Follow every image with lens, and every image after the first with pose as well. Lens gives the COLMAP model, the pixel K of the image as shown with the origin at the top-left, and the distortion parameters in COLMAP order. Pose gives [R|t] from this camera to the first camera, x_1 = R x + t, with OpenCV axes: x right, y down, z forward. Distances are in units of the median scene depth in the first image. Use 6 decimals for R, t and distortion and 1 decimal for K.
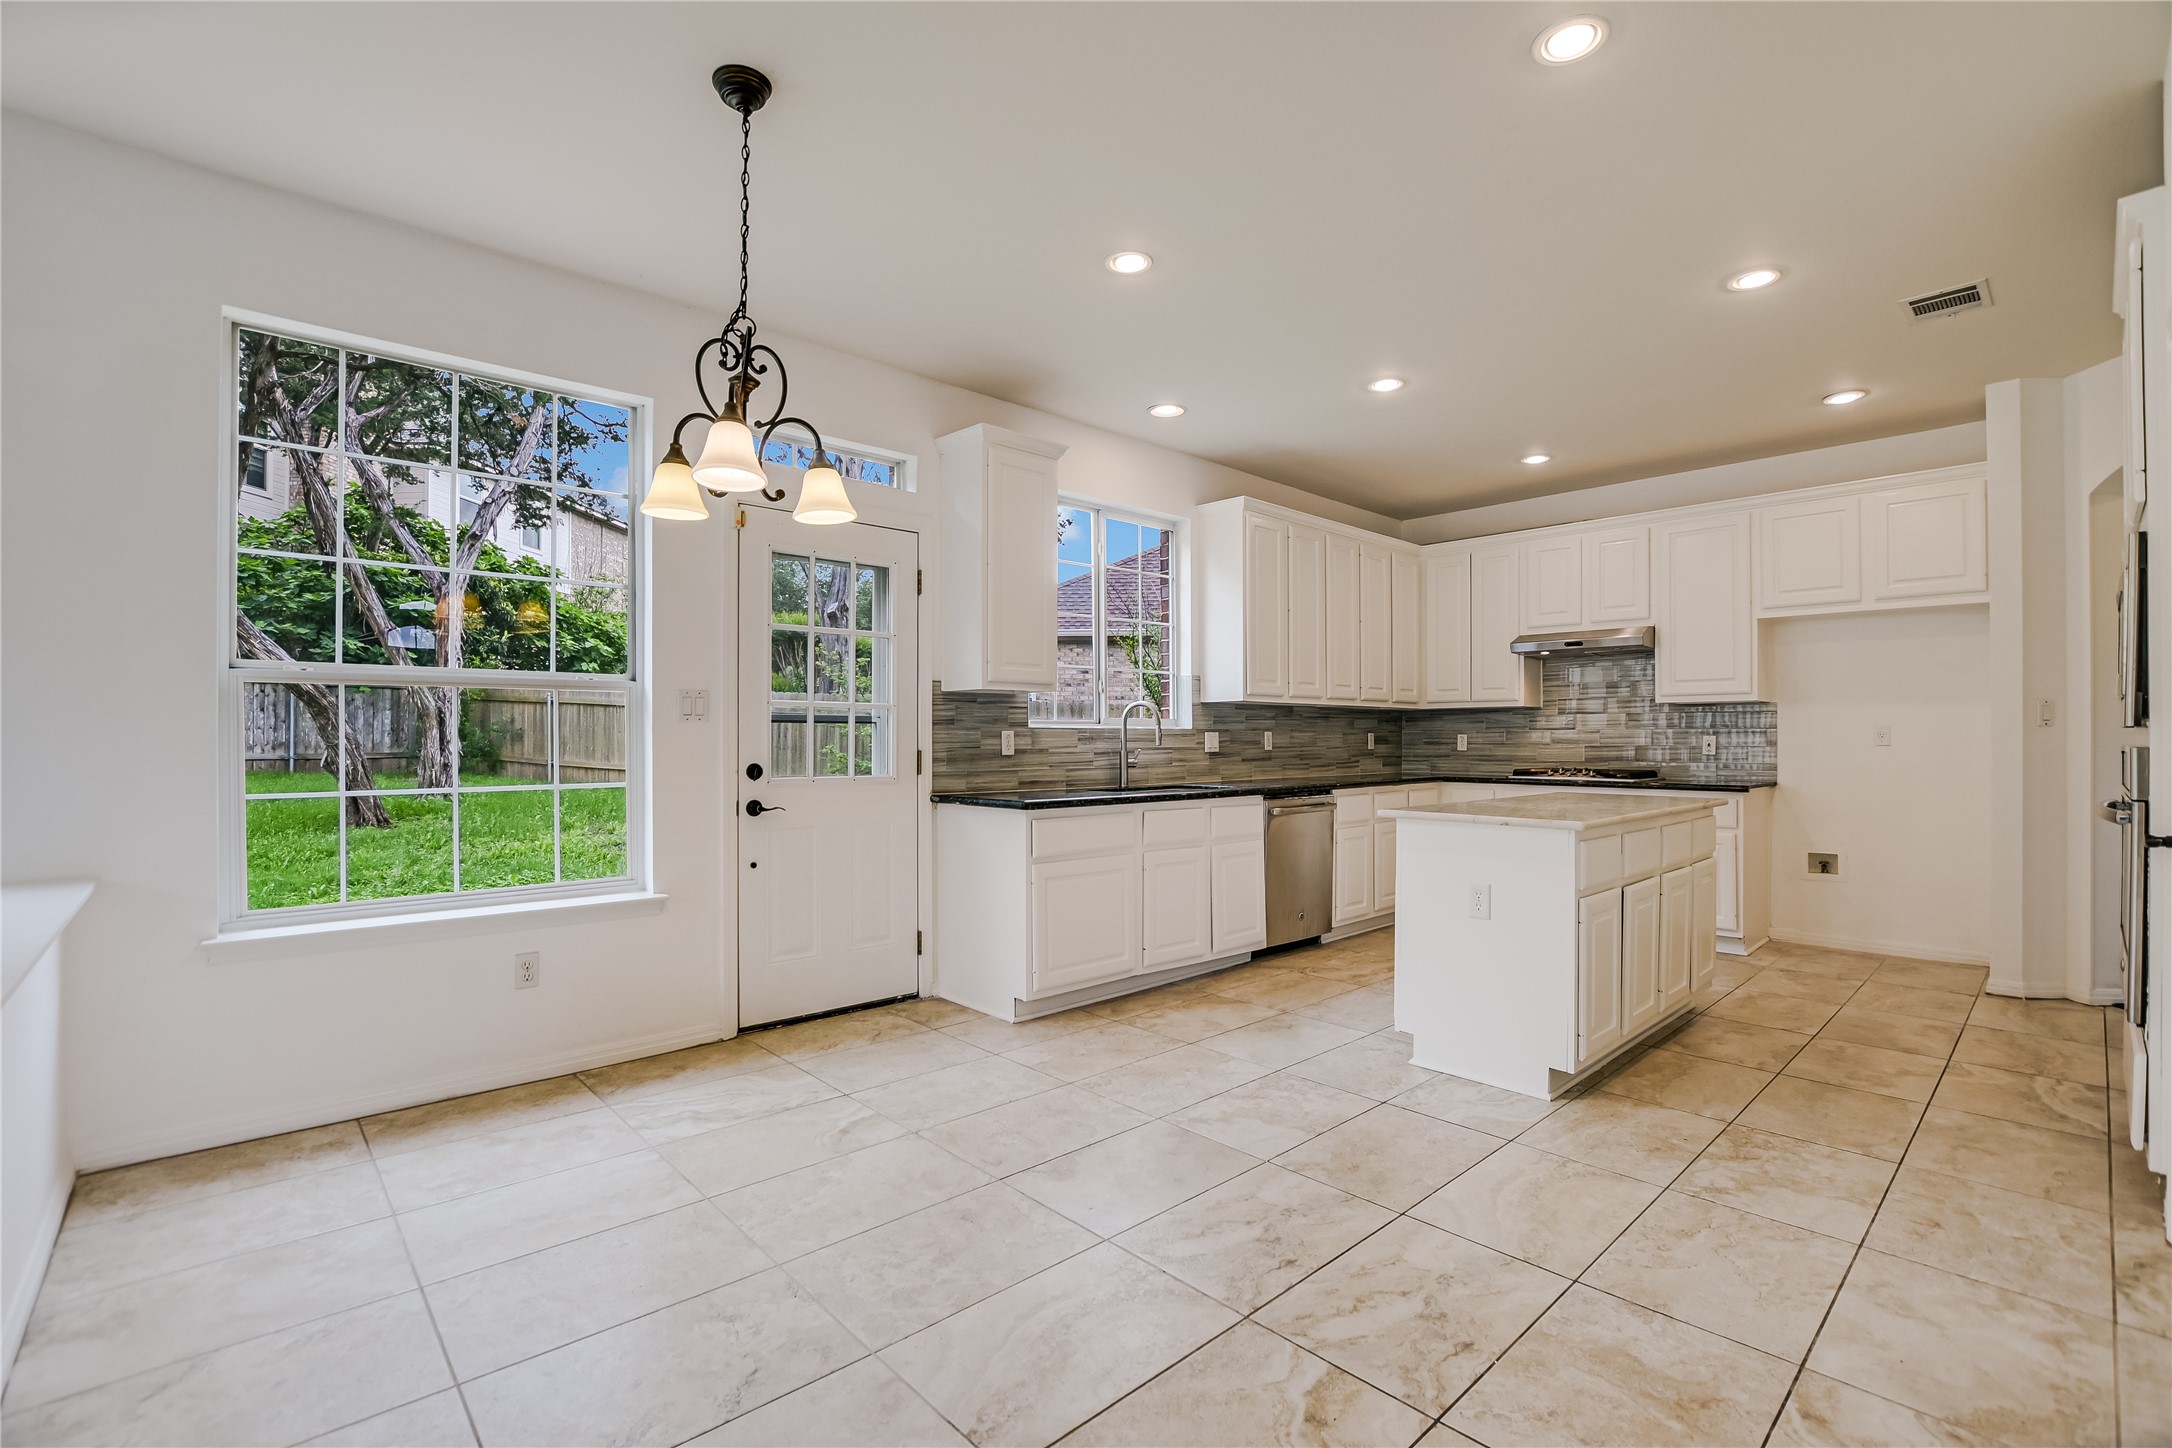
lens RADIAL K [[976.7, 0, 1087.9], [0, 976.7, 740.2], [0, 0, 1]] dist [-0.029901, -0.000157]
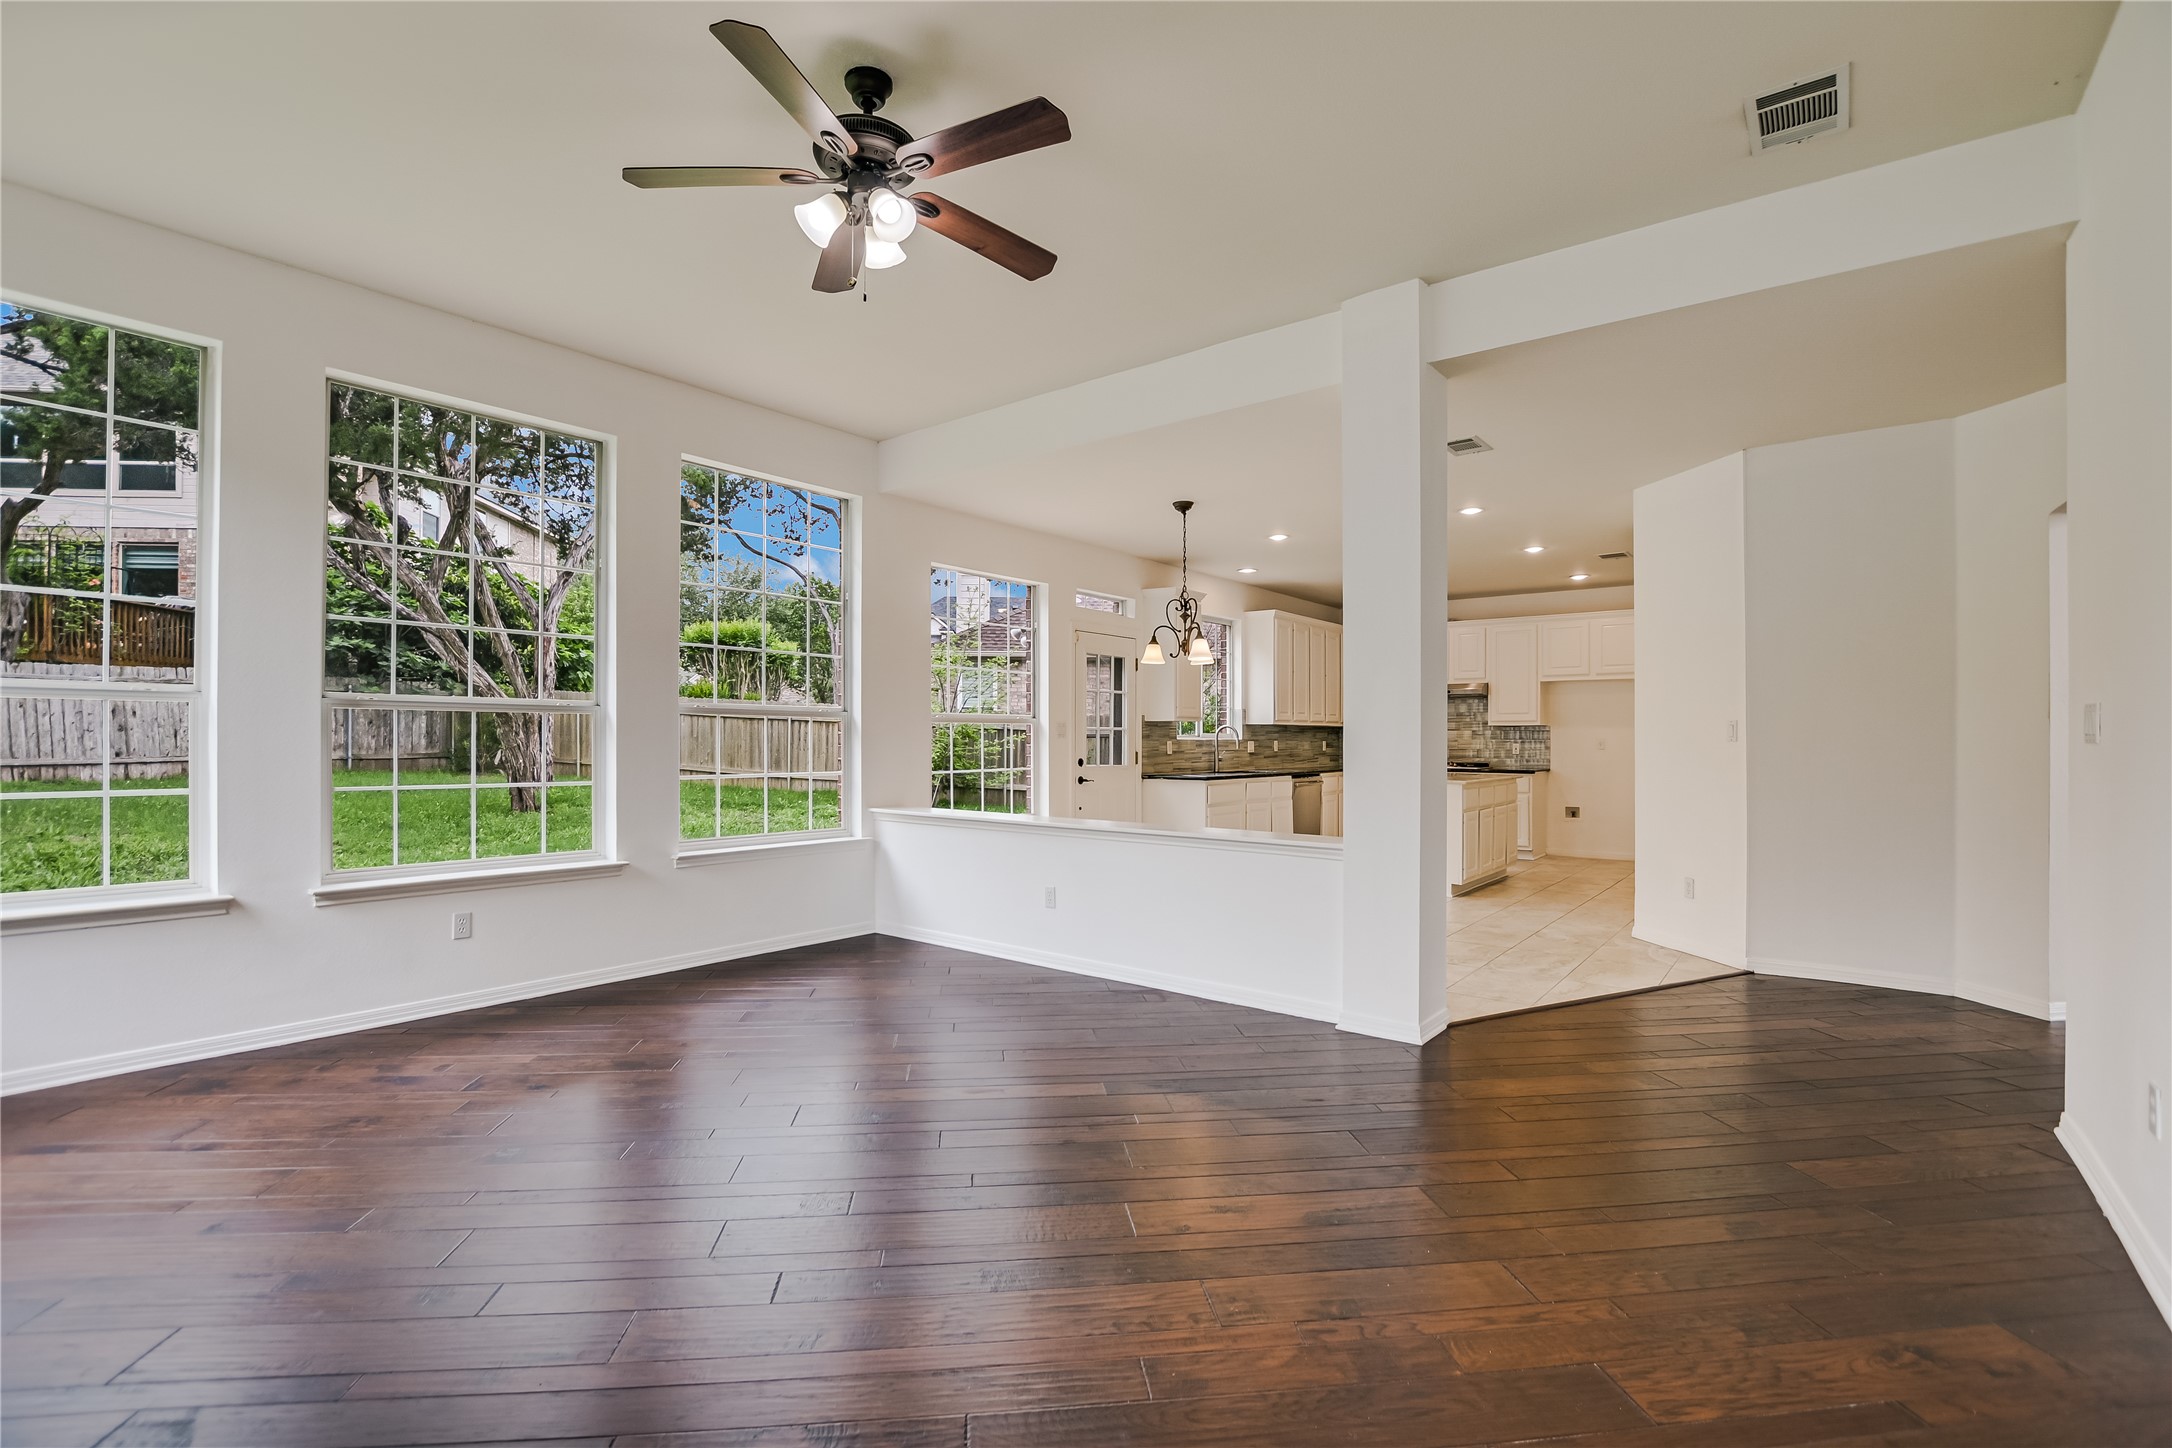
lens RADIAL K [[976.7, 0, 1087.9], [0, 976.7, 740.2], [0, 0, 1]] dist [-0.029901, -0.000157]
pose [[0.988635, 0.001965, 0.150325, -0.437817], [-0.001893, 0.999998, -0.000622, -0.008743], [-0.150326, 0.000330, 0.988636, -0.702974]]
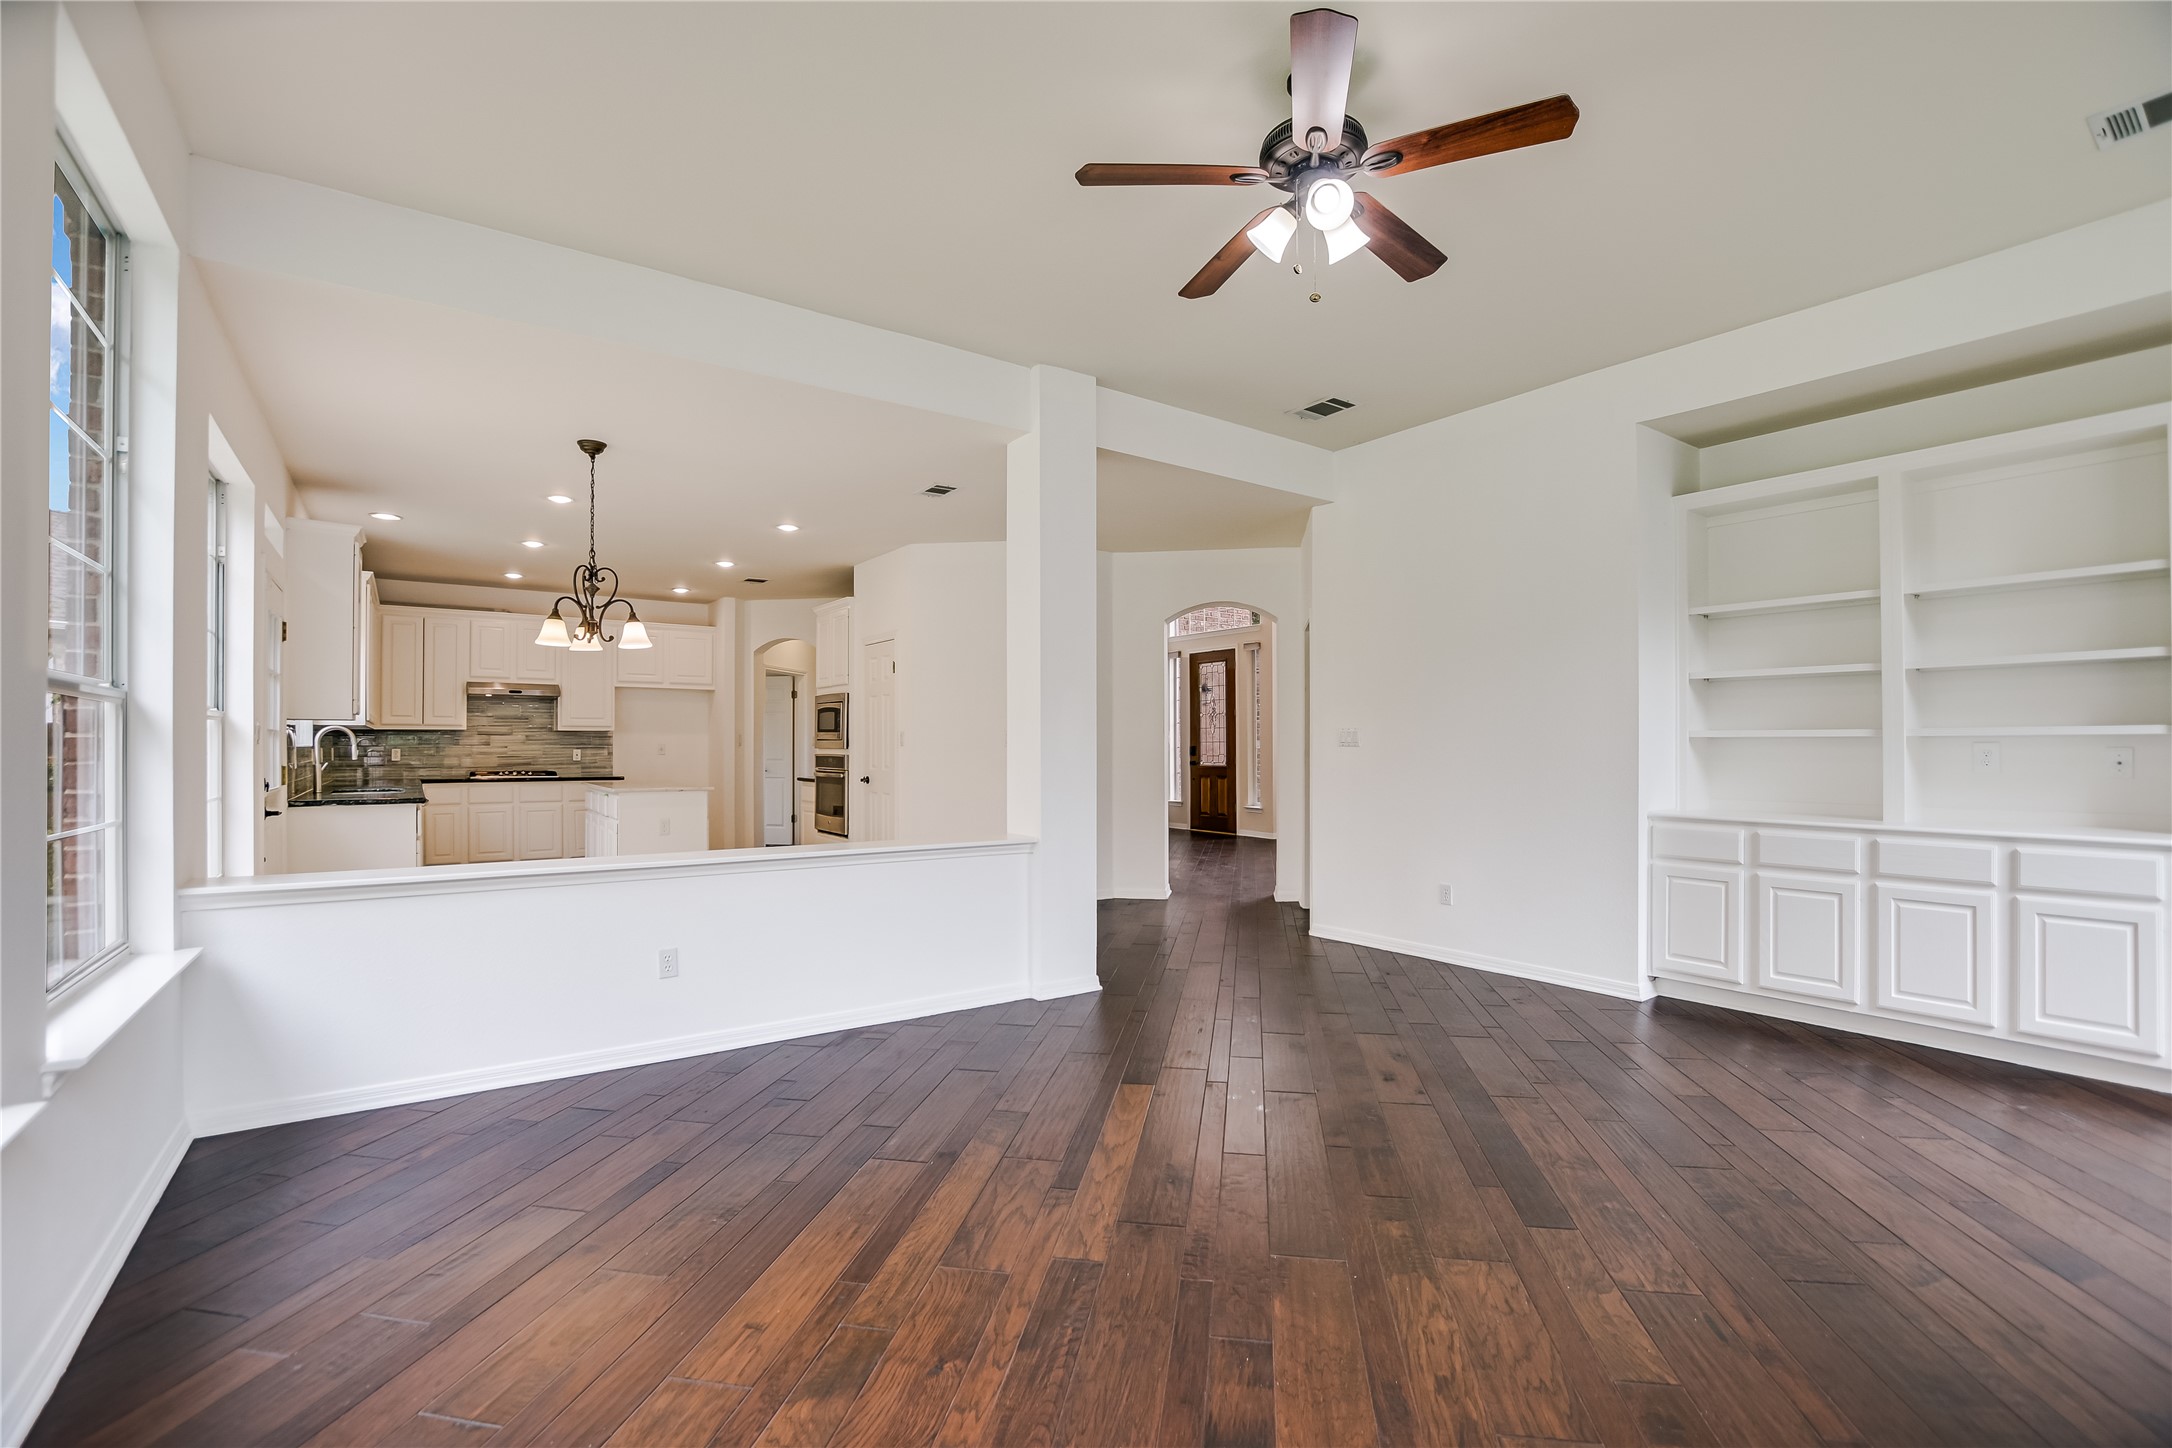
lens RADIAL K [[976.7, 0, 1087.9], [0, 976.7, 740.2], [0, 0, 1]] dist [-0.029901, -0.000157]
pose [[0.124317, 0.004563, 0.992232, -0.992808], [0.002016, 0.999986, -0.004852, -0.011962], [-0.992240, 0.002604, 0.124307, -0.128661]]
